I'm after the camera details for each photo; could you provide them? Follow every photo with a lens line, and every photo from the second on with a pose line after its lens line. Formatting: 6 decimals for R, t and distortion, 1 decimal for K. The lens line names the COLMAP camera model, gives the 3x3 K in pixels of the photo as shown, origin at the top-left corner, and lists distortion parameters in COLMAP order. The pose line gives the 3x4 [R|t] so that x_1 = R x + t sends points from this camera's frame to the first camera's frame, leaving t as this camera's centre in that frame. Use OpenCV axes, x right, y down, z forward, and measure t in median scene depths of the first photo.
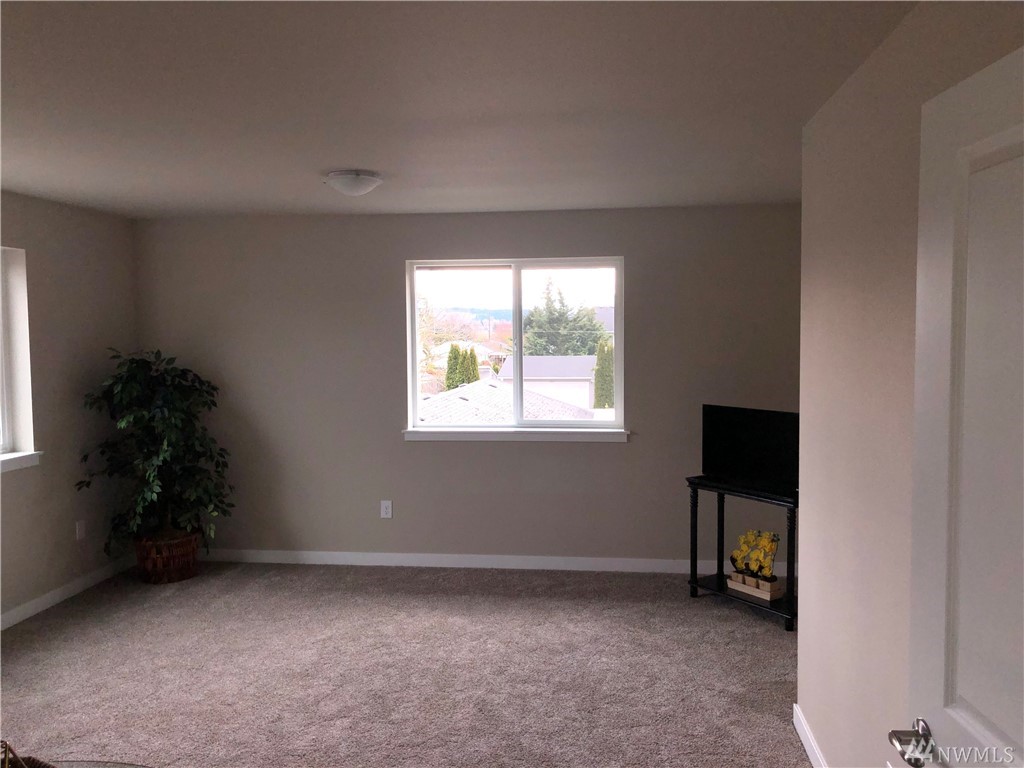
lens RADIAL K [[837.3, 0, 508.7], [0, 837.3, 376.1], [0, 0, 1]] dist [0.013059, 0.002681]
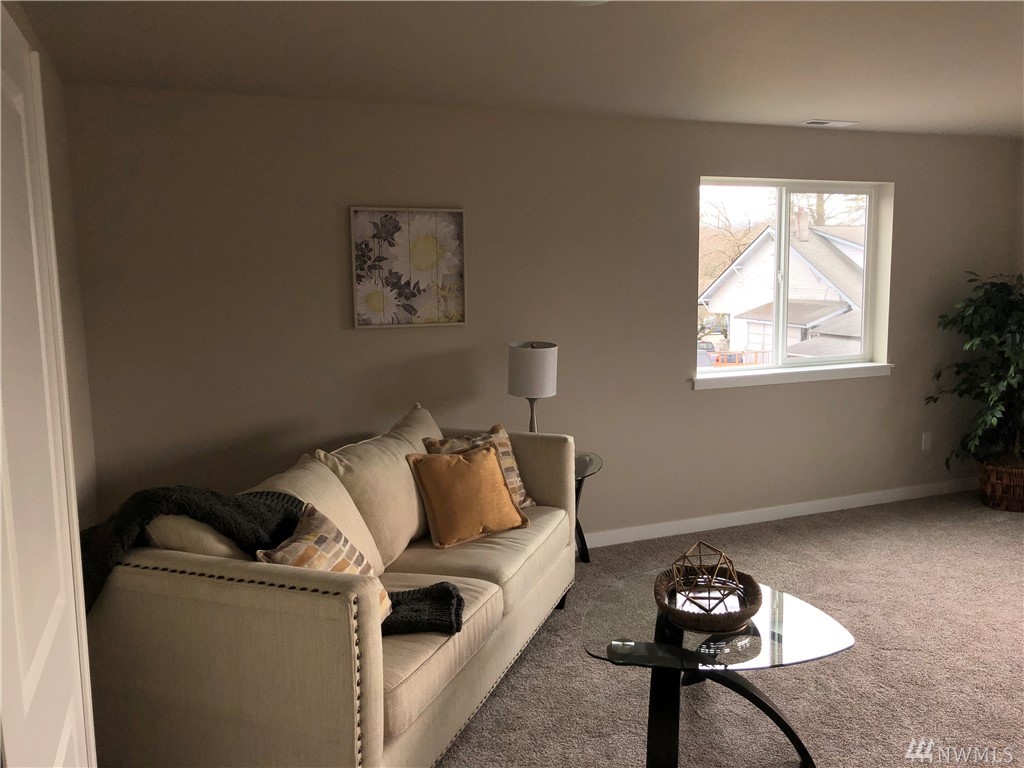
lens RADIAL K [[837.3, 0, 508.7], [0, 837.3, 376.1], [0, 0, 1]] dist [0.013059, 0.002681]
pose [[0.488880, 0.113574, -0.864926, 0.154428], [-0.036716, 0.993289, 0.109677, 0.001609], [0.871578, -0.021862, 0.489769, 0.006590]]
